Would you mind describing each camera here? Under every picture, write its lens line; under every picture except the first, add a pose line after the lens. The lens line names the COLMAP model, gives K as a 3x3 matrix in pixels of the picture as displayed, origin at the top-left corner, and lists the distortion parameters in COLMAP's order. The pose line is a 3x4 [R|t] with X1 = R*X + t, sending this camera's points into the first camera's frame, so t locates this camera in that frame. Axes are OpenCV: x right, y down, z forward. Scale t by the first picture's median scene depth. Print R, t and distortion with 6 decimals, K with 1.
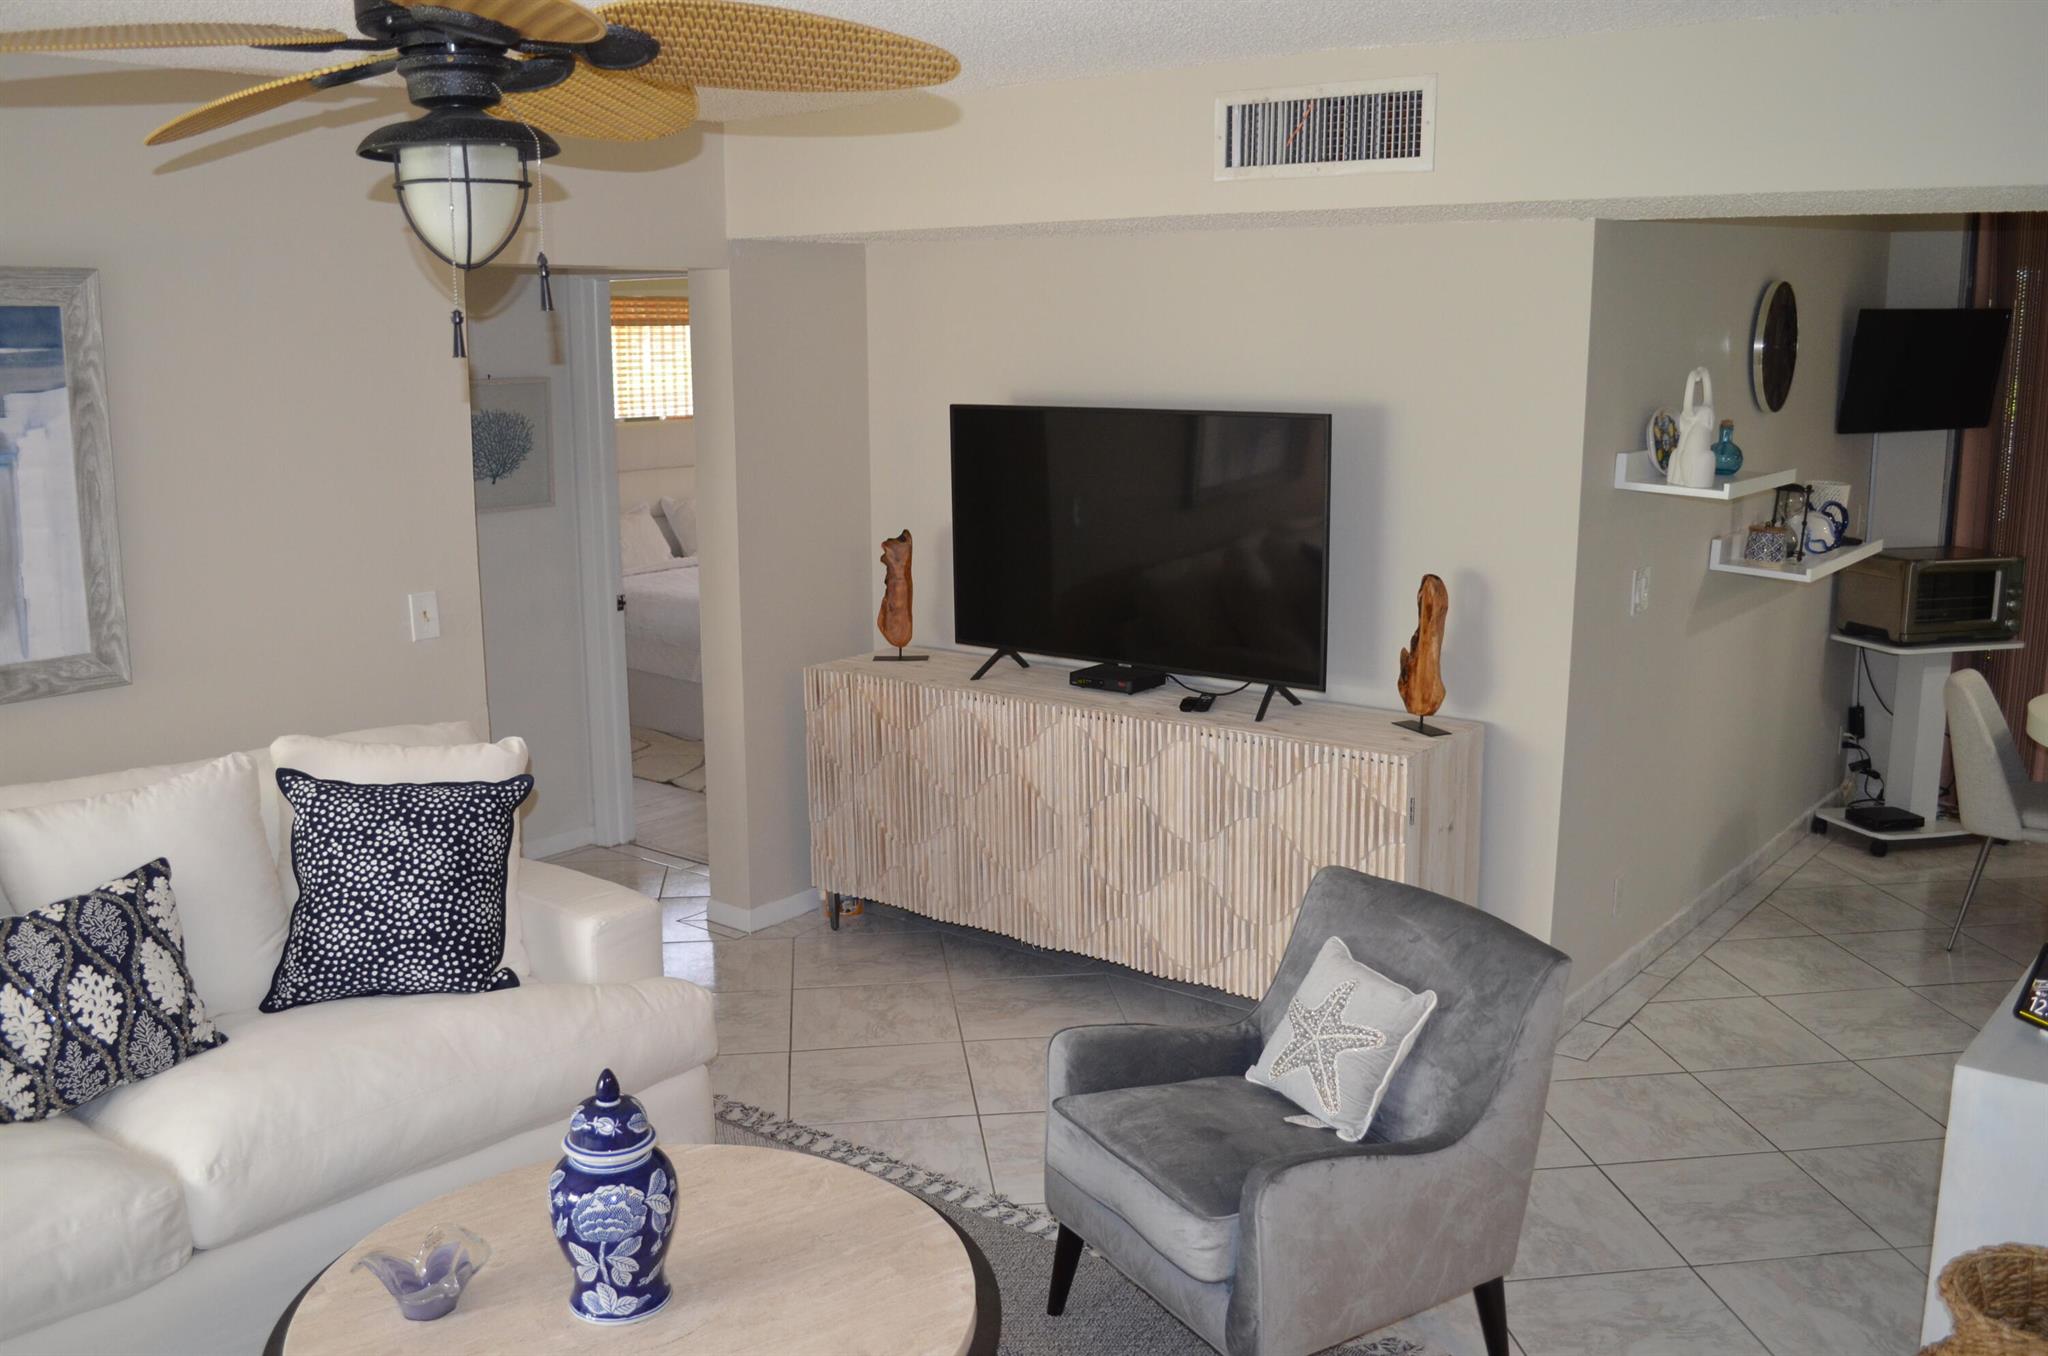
lens RADIAL K [[1782.4, 0, 1025.7], [0, 1782.4, 681.9], [0, 0, 1]] dist [-0.069234, 0.000210]
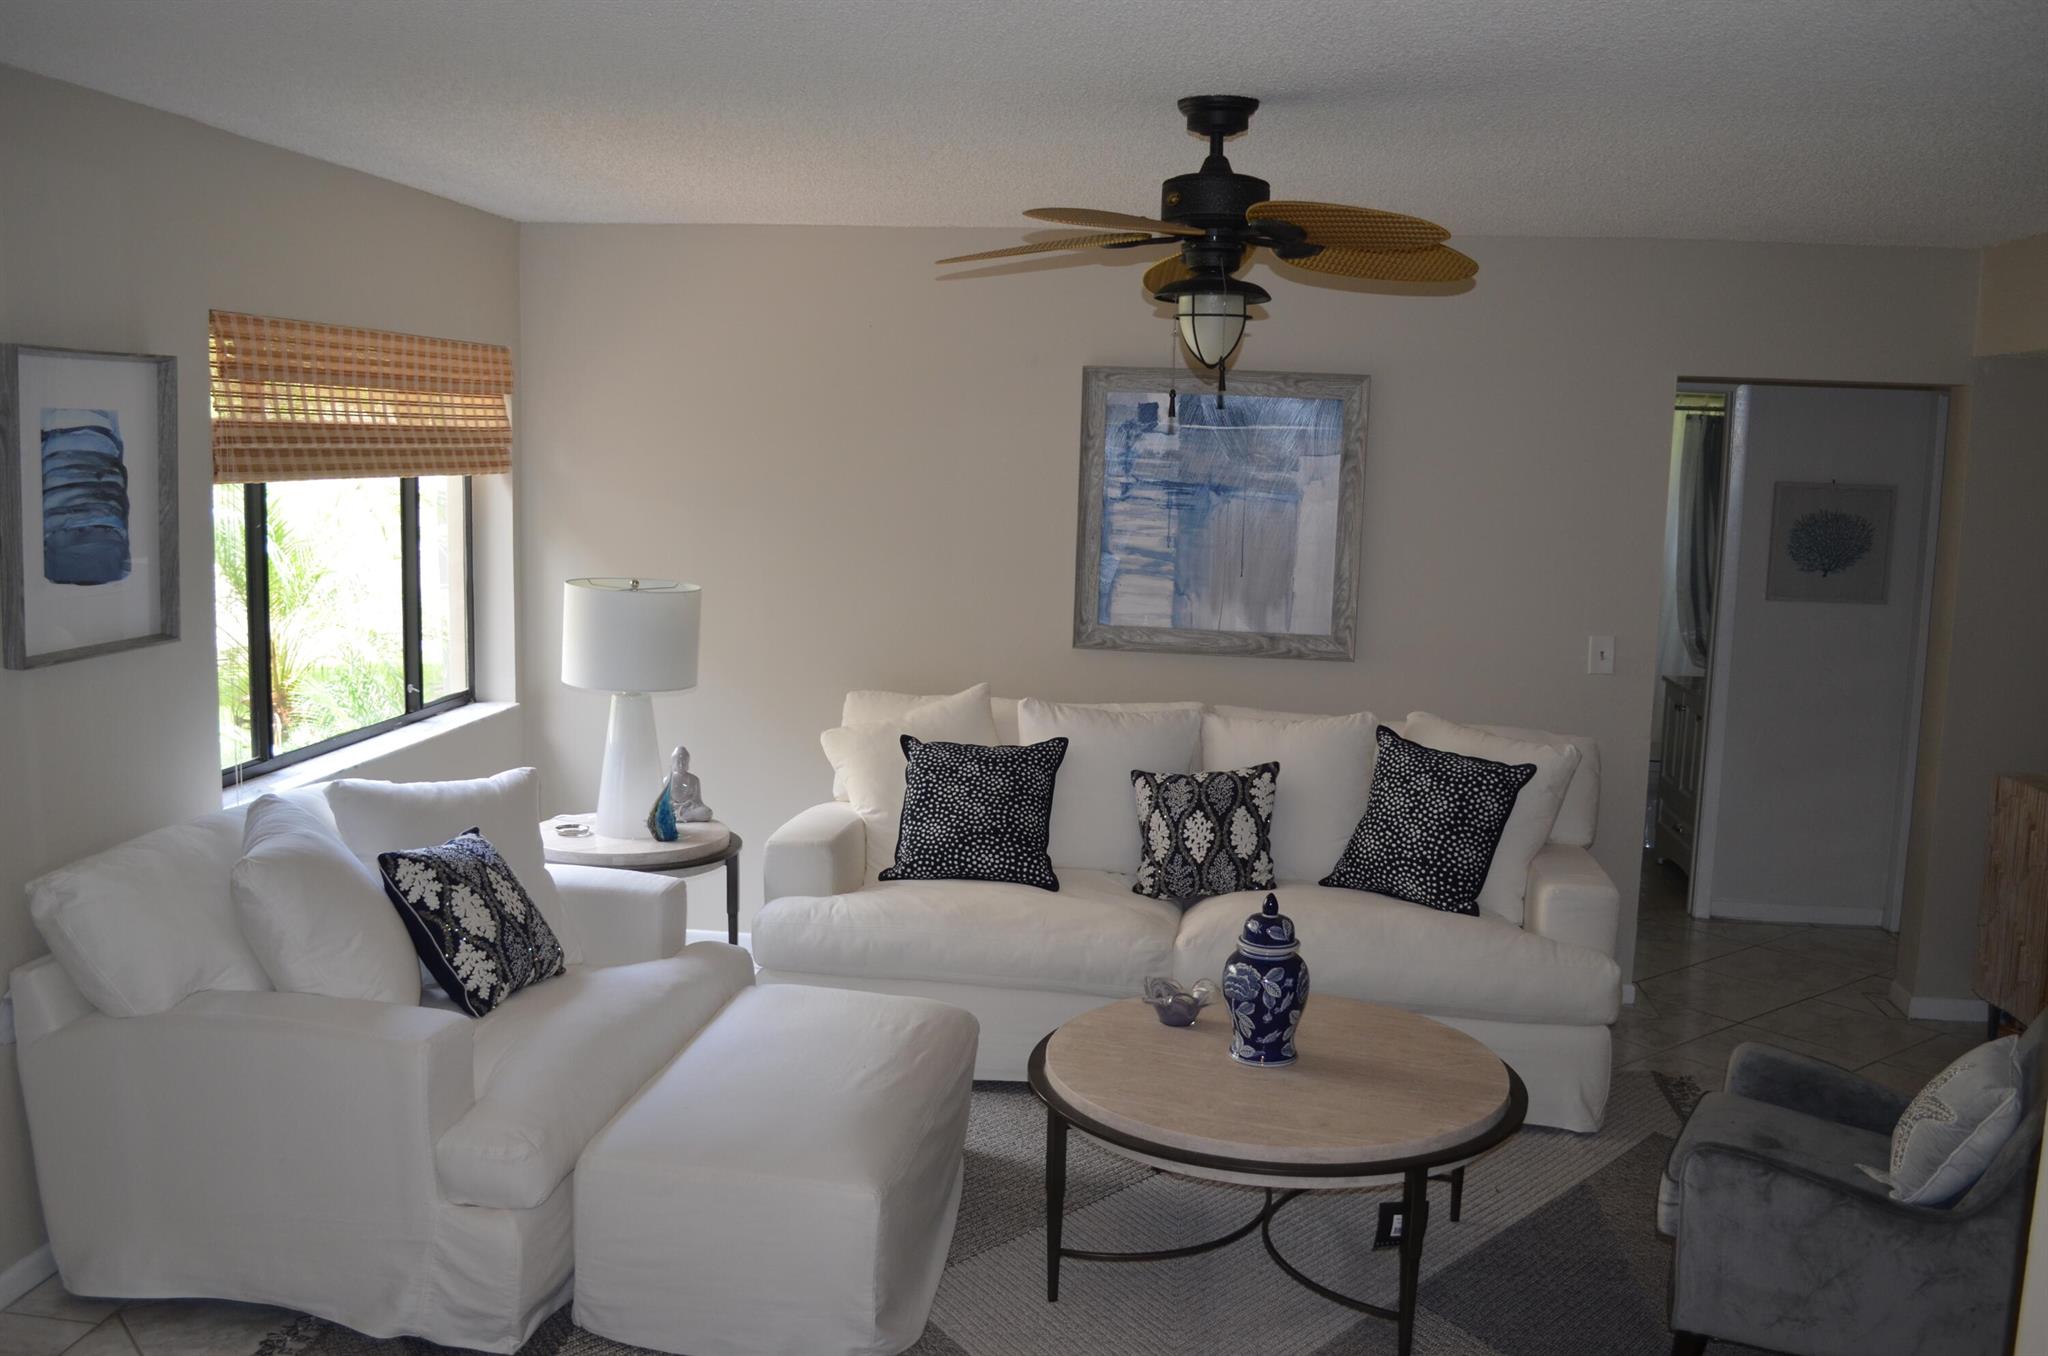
lens RADIAL K [[1782.4, 0, 1016.9], [0, 1782.4, 673.6], [0, 0, 1]] dist [-0.069234, 0.000210]
pose [[0.522737, 0.128899, -0.842693, 0.670932], [-0.192960, 0.980738, 0.030318, 0.023221], [0.830369, 0.146757, 0.537541, -0.015290]]
